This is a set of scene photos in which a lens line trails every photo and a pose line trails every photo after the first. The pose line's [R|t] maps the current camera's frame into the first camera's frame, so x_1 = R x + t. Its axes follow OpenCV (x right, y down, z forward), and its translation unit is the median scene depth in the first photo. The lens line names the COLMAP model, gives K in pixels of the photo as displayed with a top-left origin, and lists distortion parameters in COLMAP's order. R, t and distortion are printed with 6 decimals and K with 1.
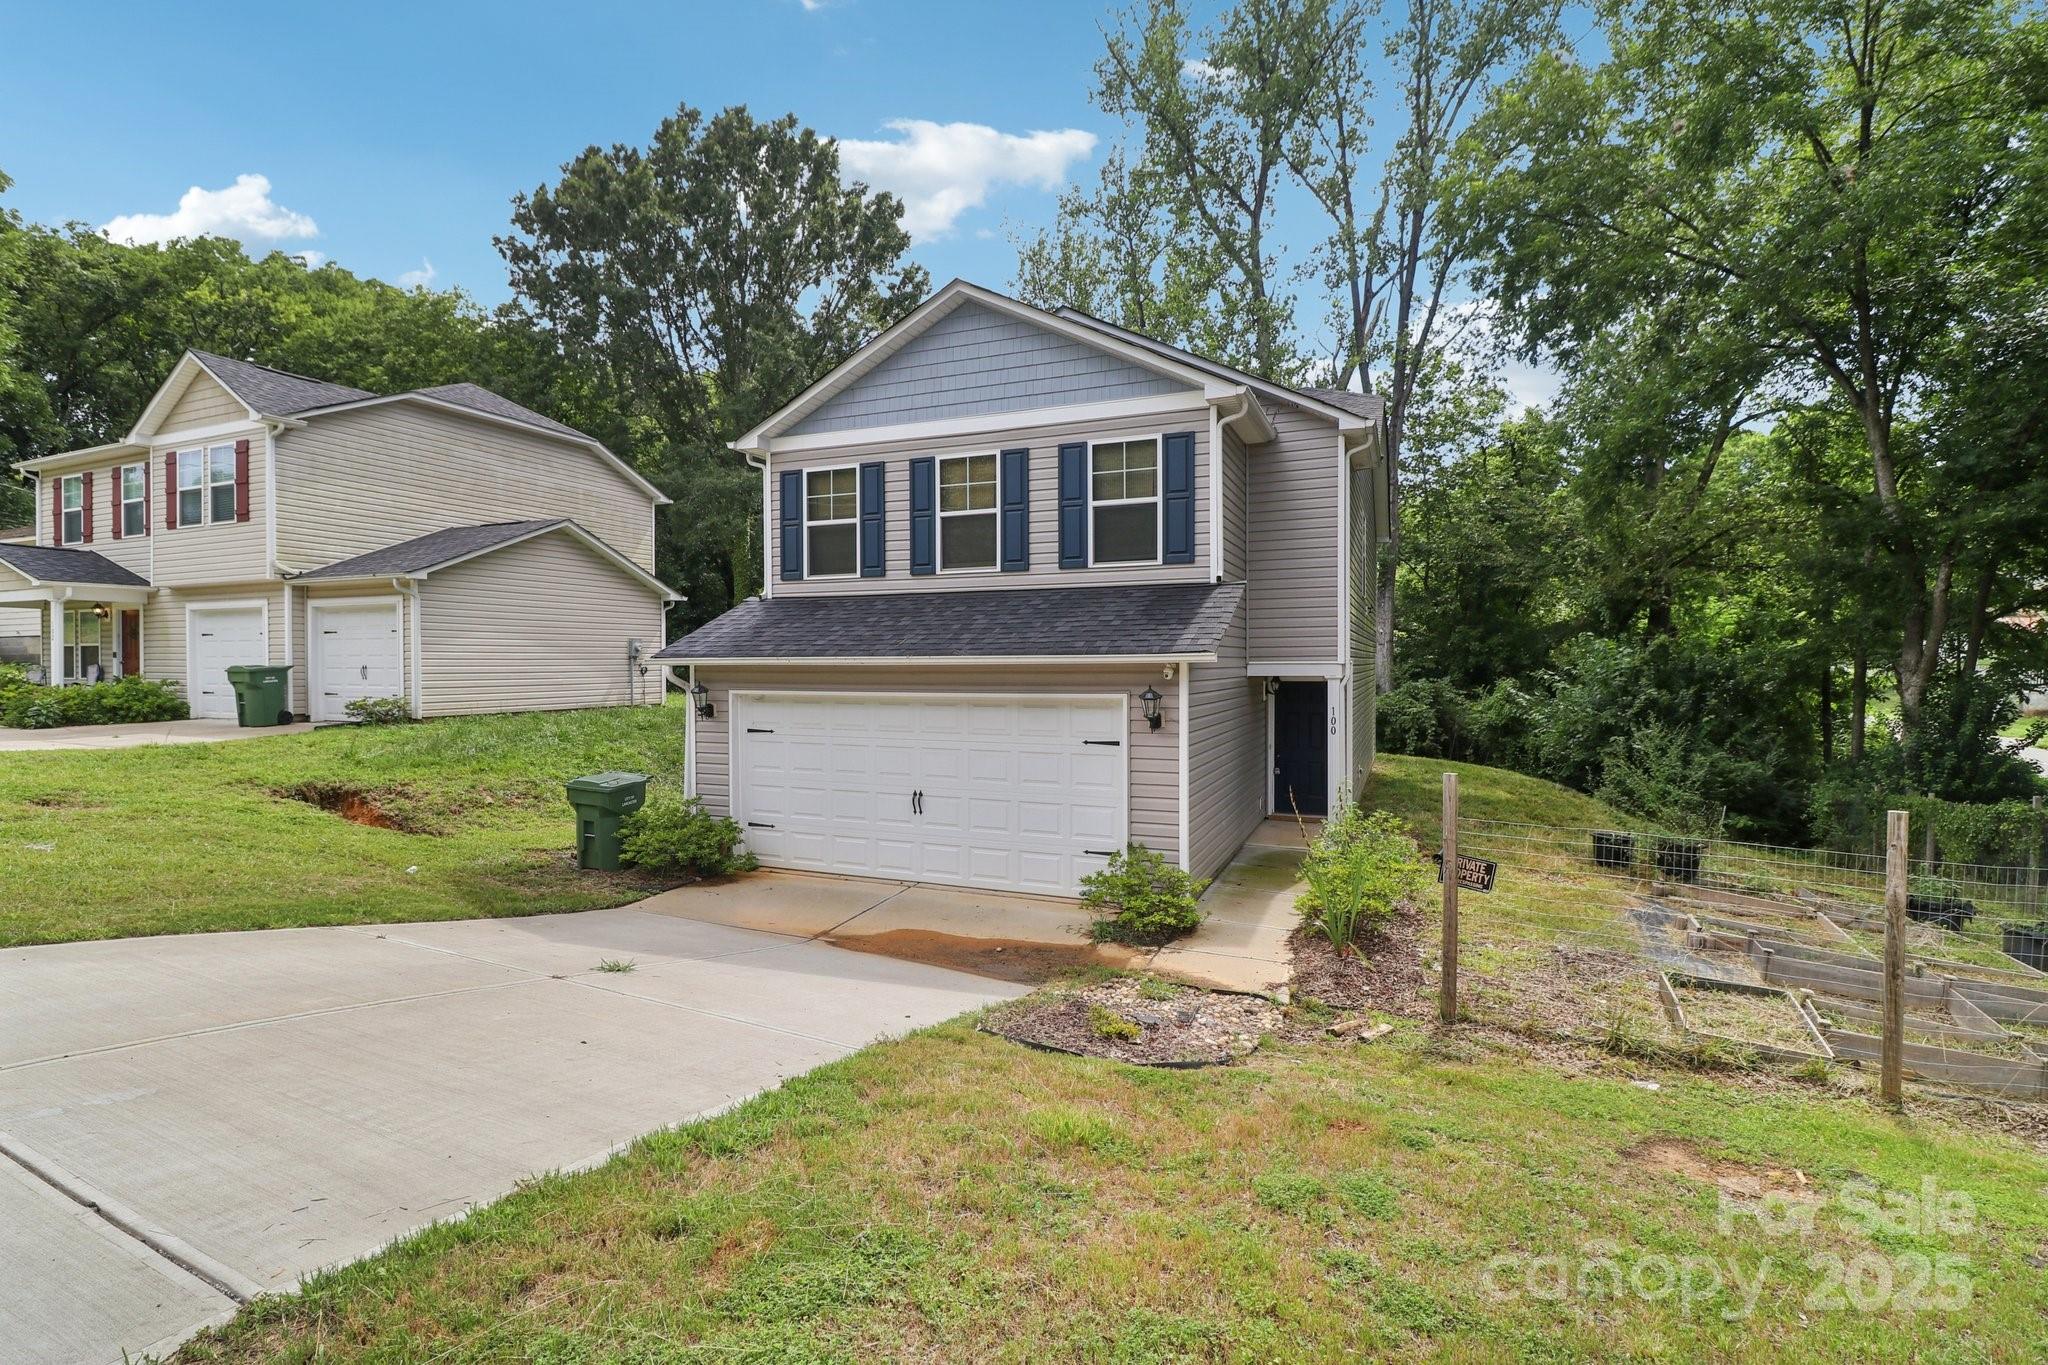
lens RADIAL K [[974.8, 0, 1016.3], [0, 974.8, 673.0], [0, 0, 1]] dist [-0.006148, -0.008835]
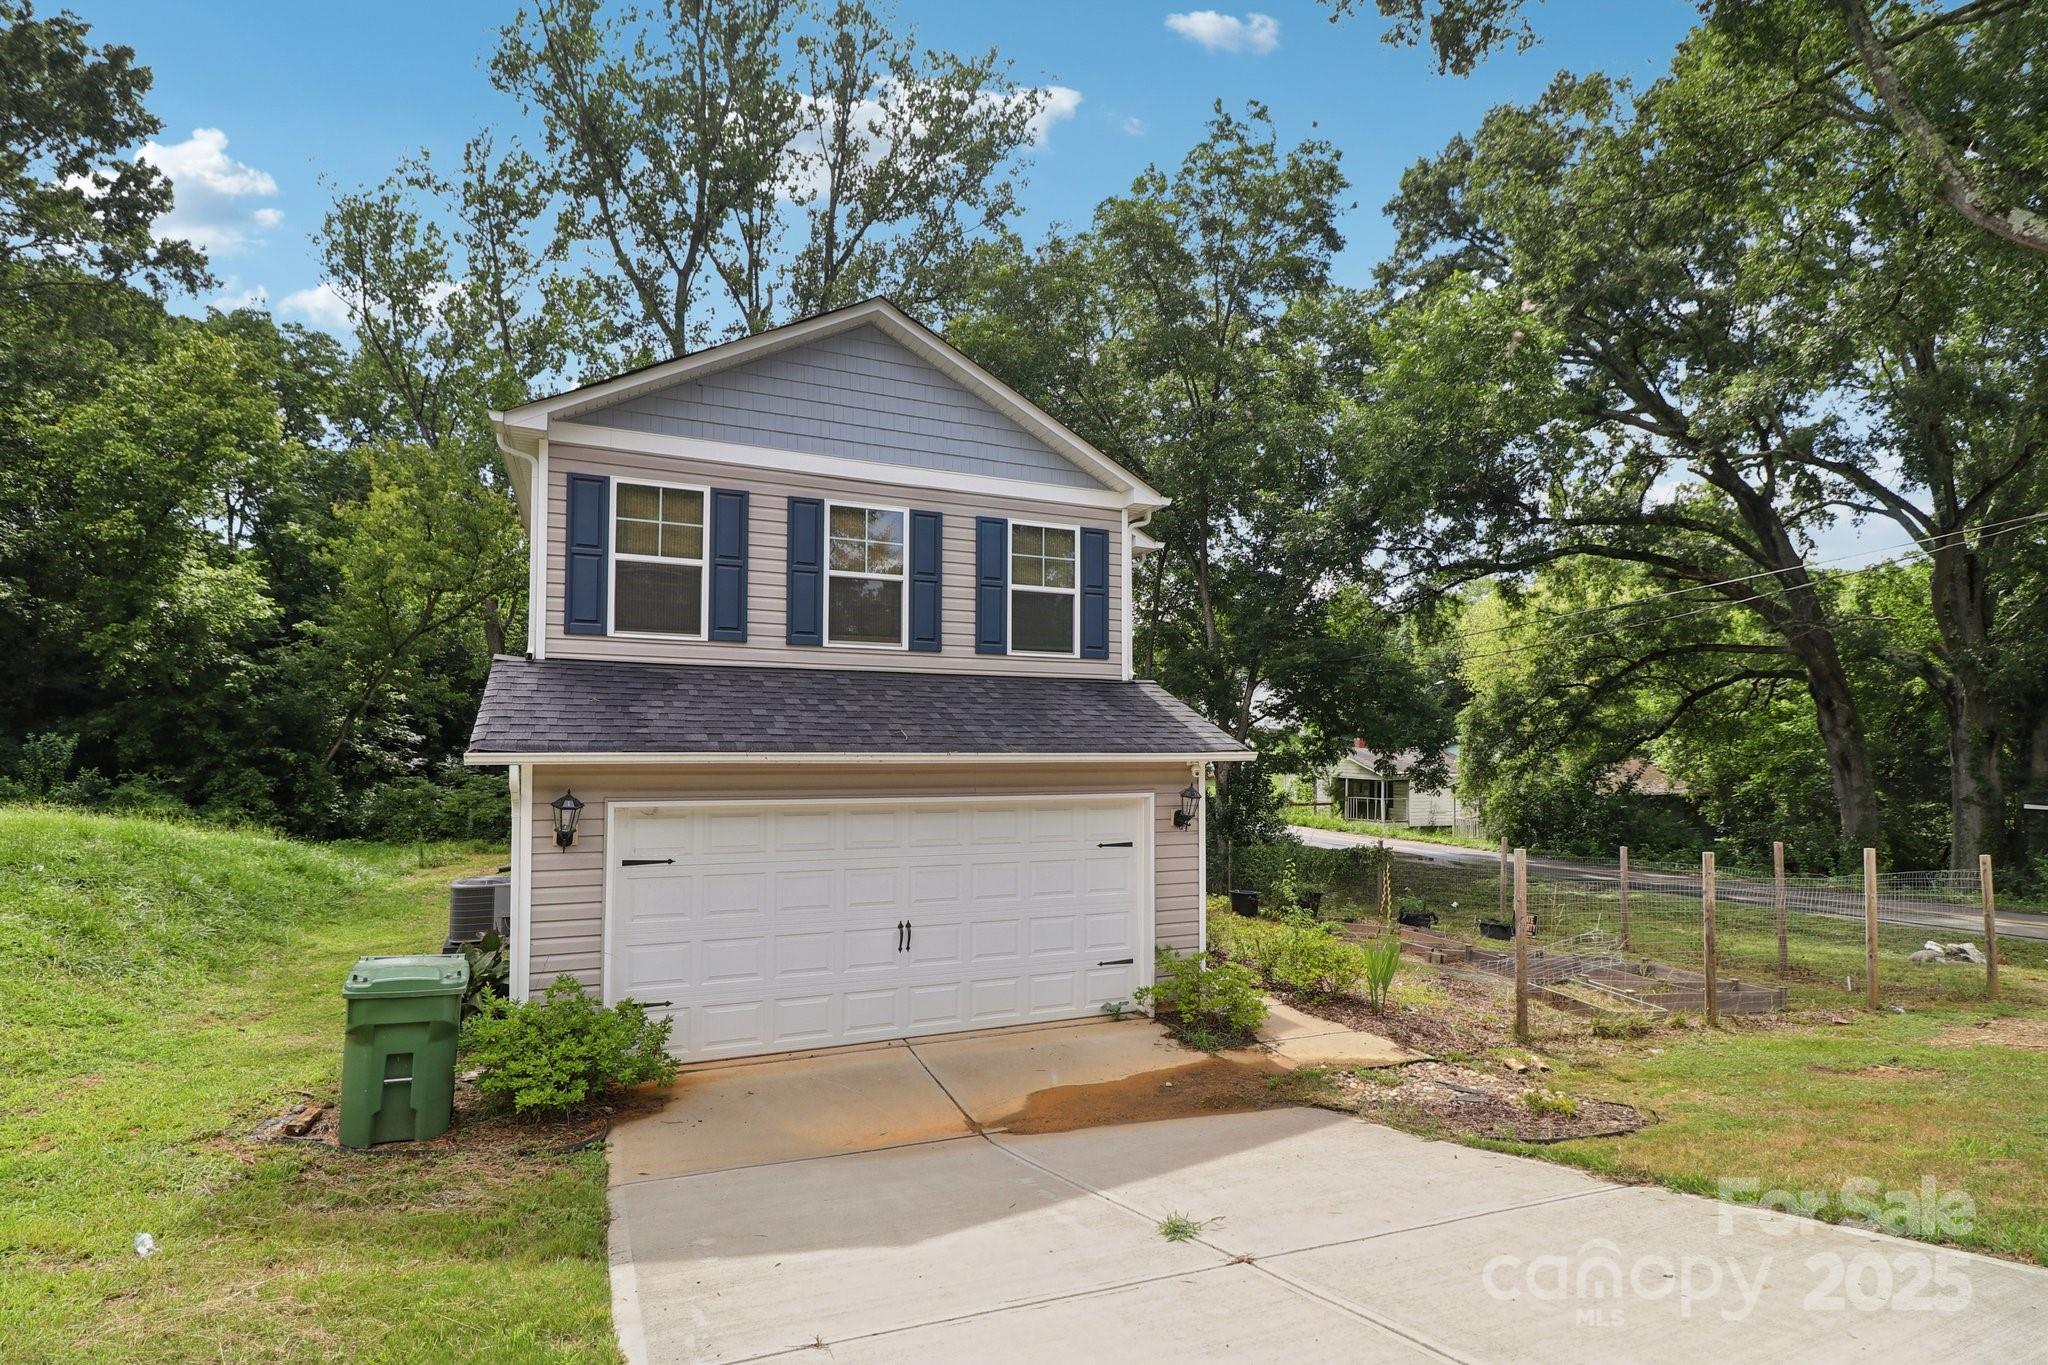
lens RADIAL K [[974.8, 0, 1039.3], [0, 974.8, 703.2], [0, 0, 1]] dist [-0.006148, -0.008835]
pose [[0.681703, 0.038678, 0.730606, -0.546267], [-0.000453, 0.998624, -0.052444, -0.013330], [-0.731629, 0.035420, 0.680782, 0.333704]]
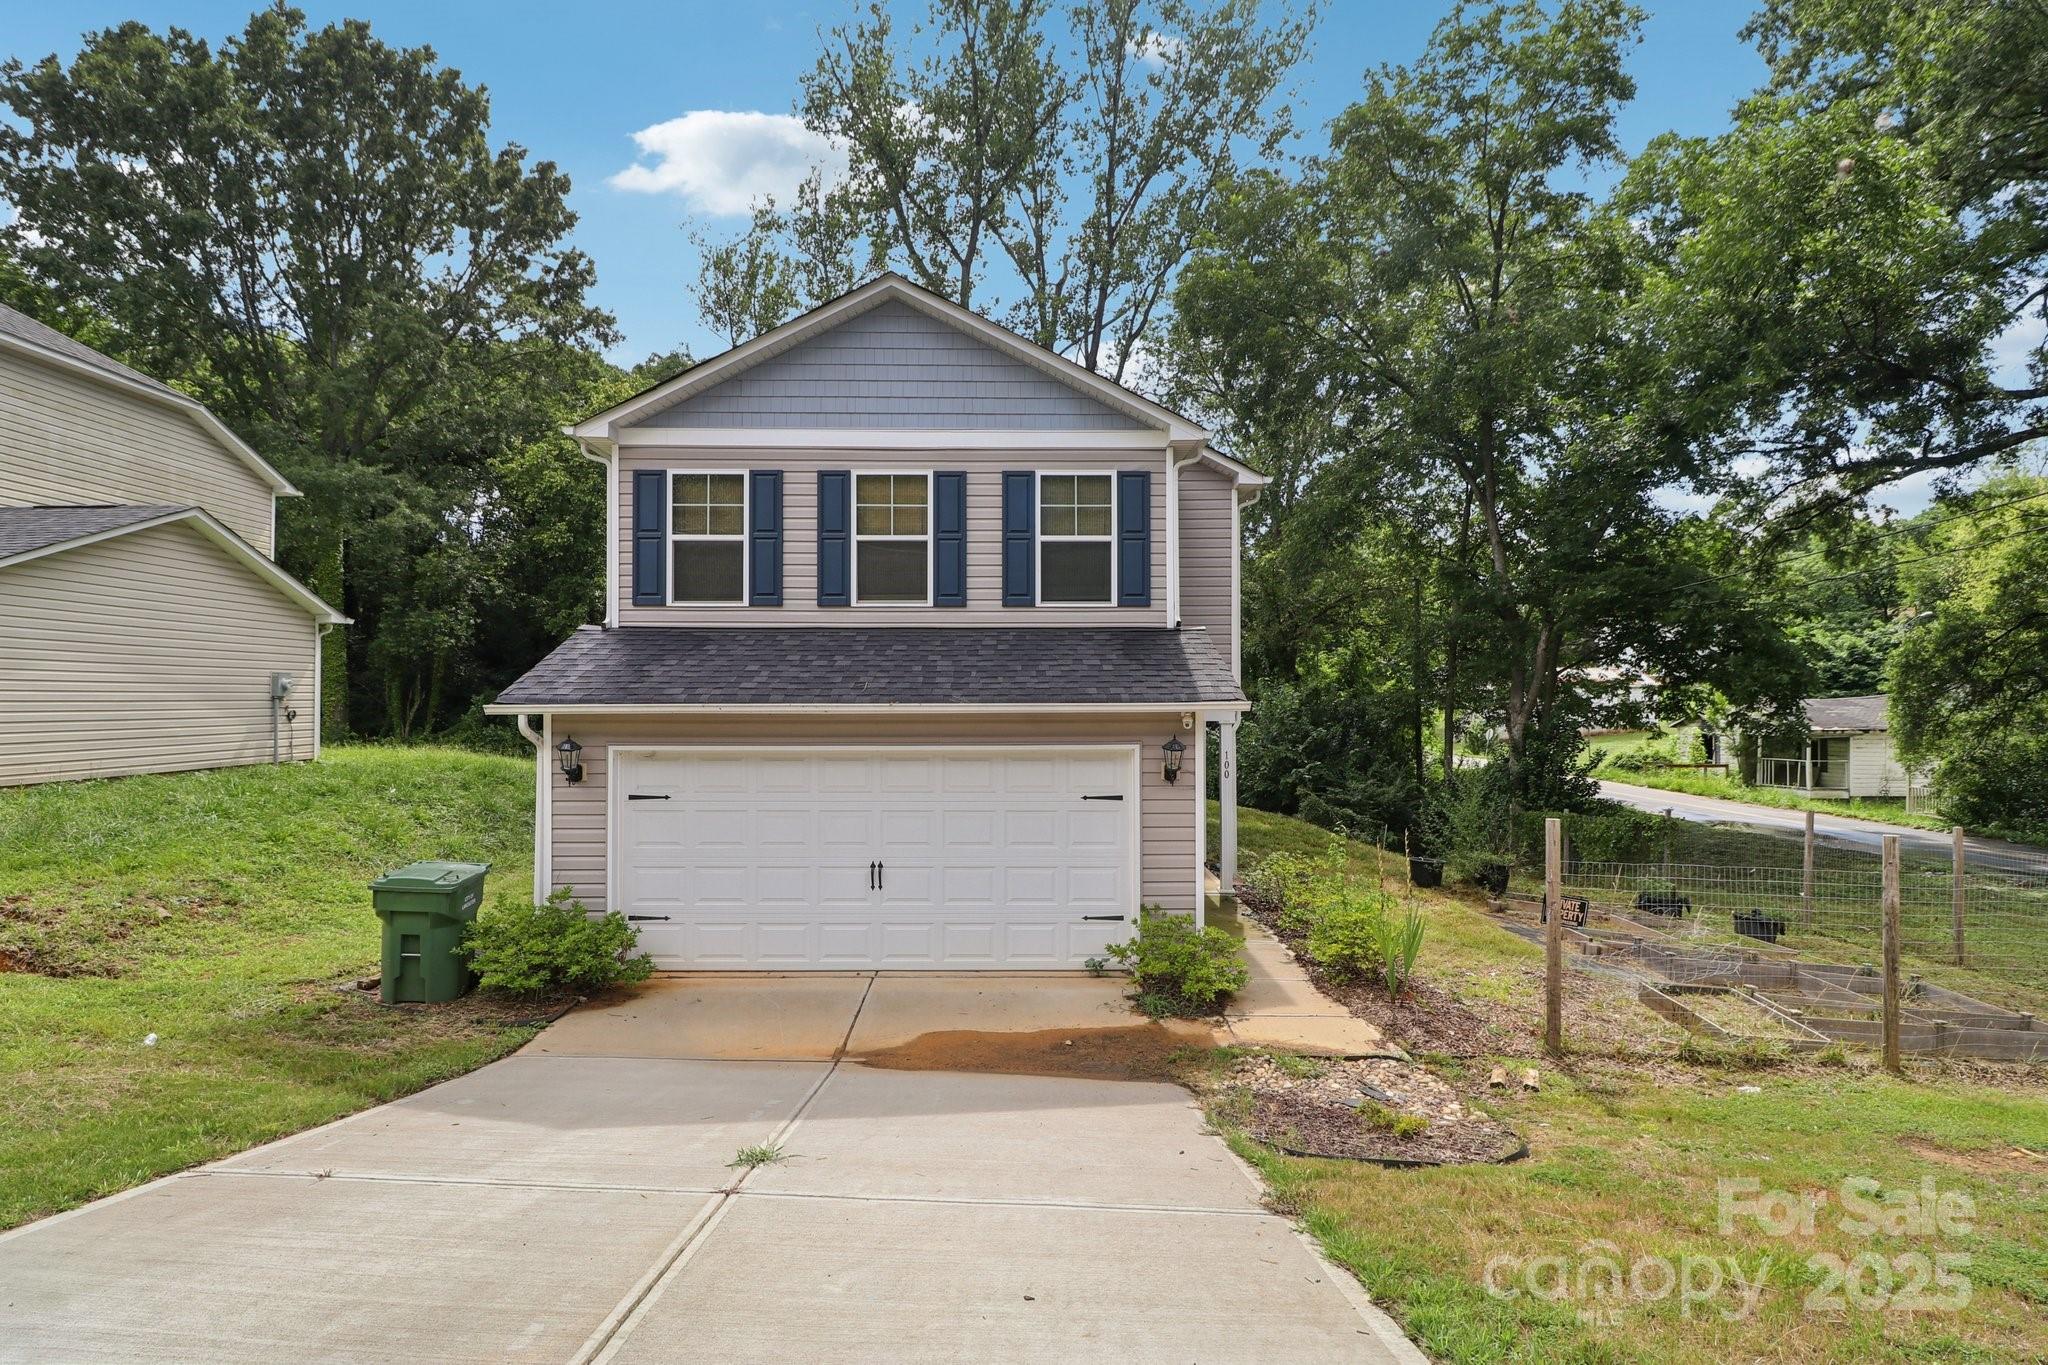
lens RADIAL K [[974.8, 0, 1034.2], [0, 974.8, 677.6], [0, 0, 1]] dist [-0.006148, -0.008835]
pose [[0.912539, 0.011333, 0.408834, -0.288717], [0.002455, 0.999446, -0.033185, -0.009361], [-0.408983, 0.031287, 0.912005, 0.150942]]
